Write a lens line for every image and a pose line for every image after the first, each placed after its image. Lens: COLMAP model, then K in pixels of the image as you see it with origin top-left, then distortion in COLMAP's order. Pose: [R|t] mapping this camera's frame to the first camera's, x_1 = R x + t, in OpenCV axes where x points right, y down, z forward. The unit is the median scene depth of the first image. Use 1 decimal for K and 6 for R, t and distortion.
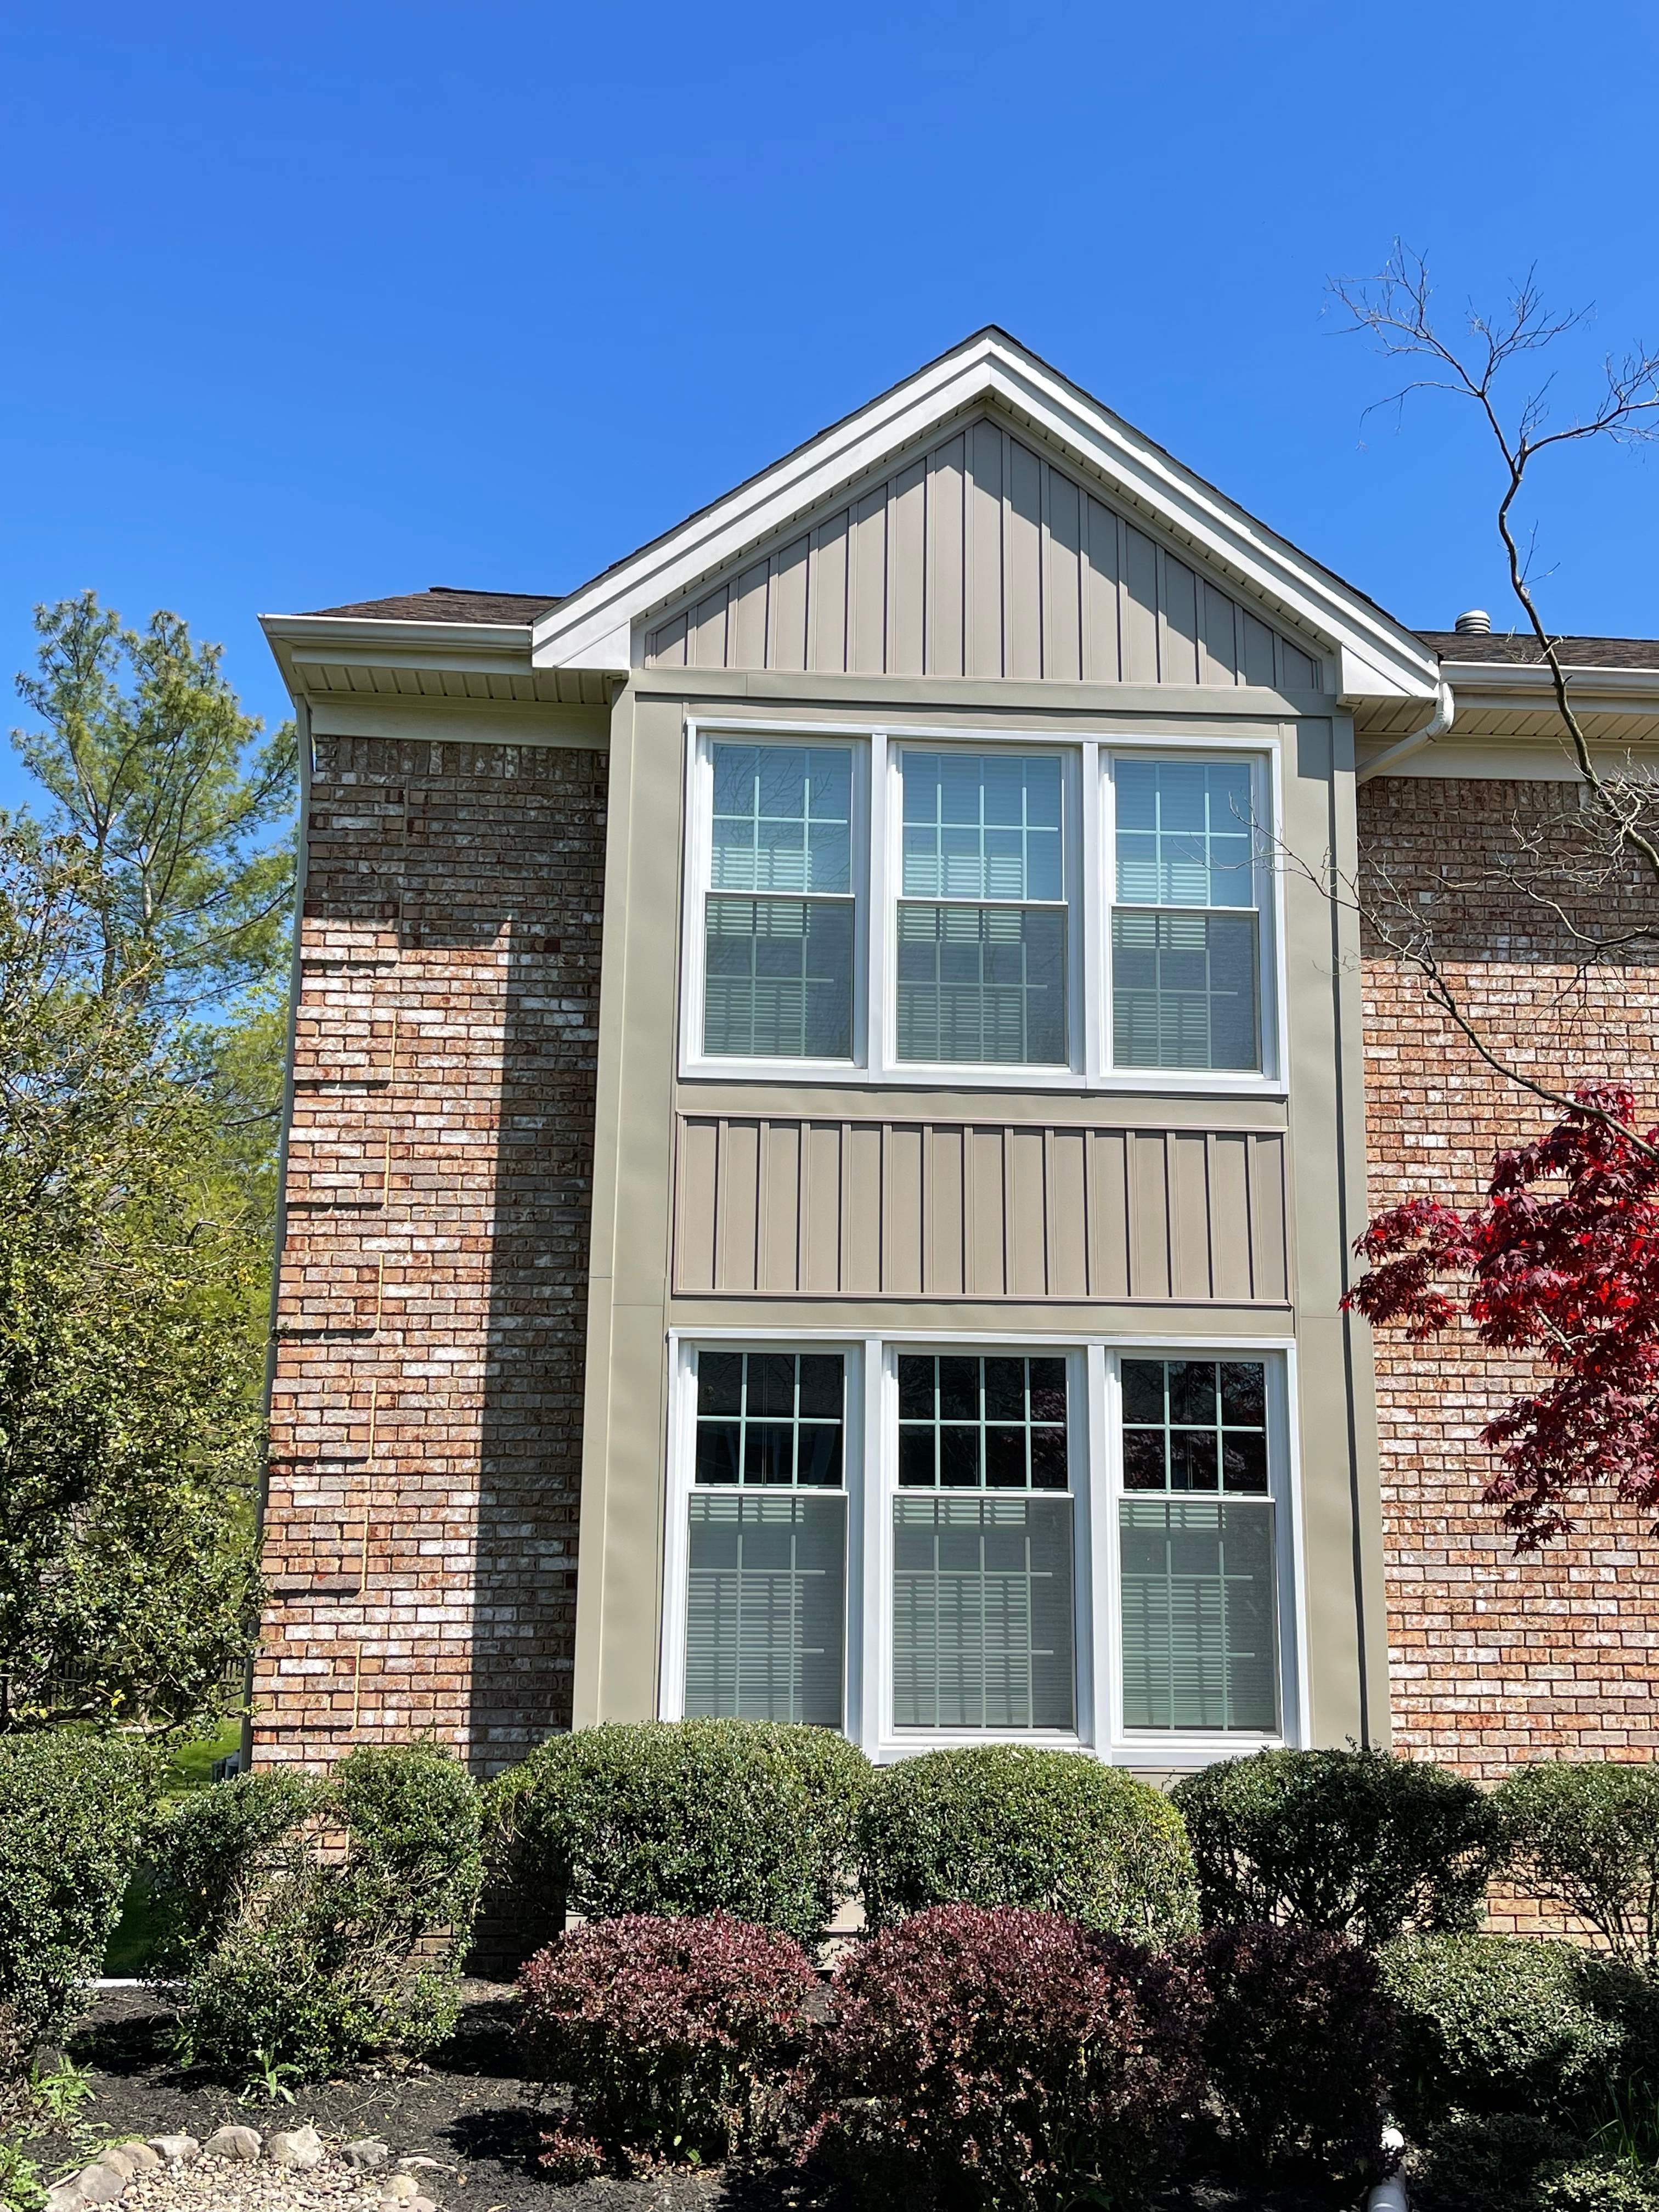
lens RADIAL K [[2278.2, 0, 829.5], [0, 2278.2, 1106.0], [0, 0, 1]] dist [0.129585, -0.384635]
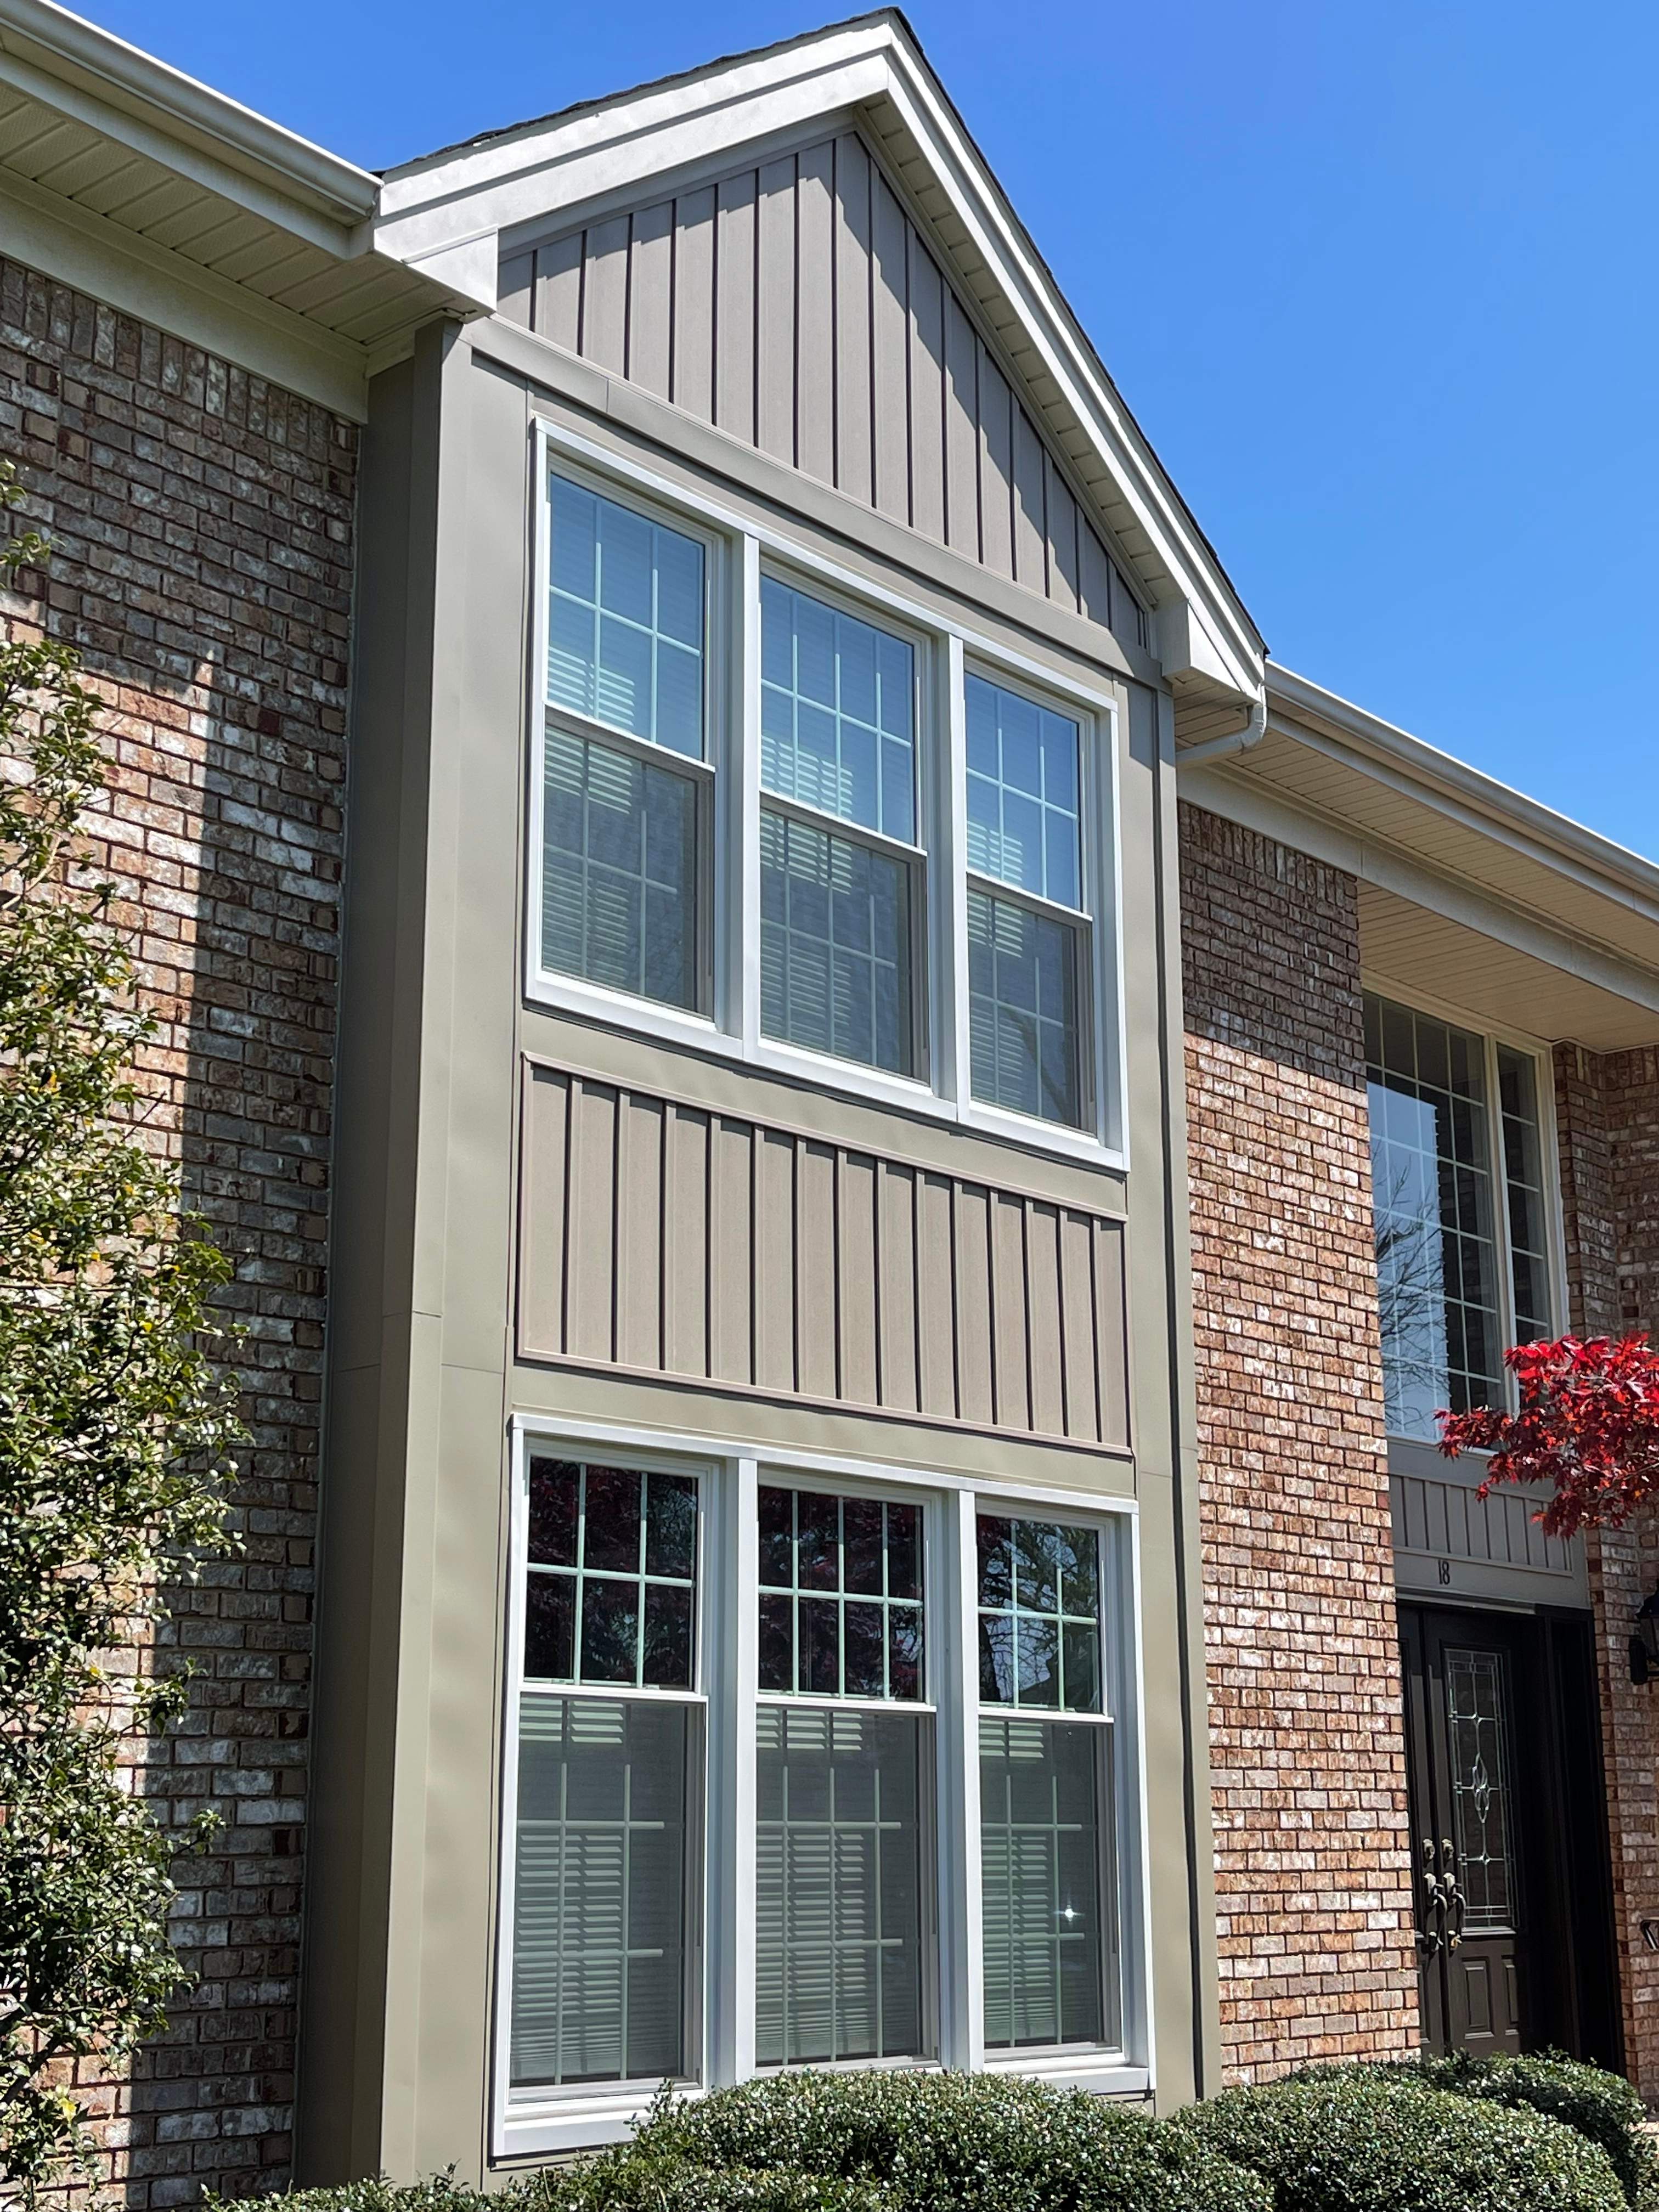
lens RADIAL K [[2956.2, 0, 829.5], [0, 2956.2, 1106.0], [0, 0, 1]] dist [0.109870, -0.360444]
pose [[0.704048, 0.162070, 0.691412, -0.531883], [-0.139435, 0.986207, -0.089188, 0.072413], [-0.696330, -0.033614, 0.716935, 0.373639]]
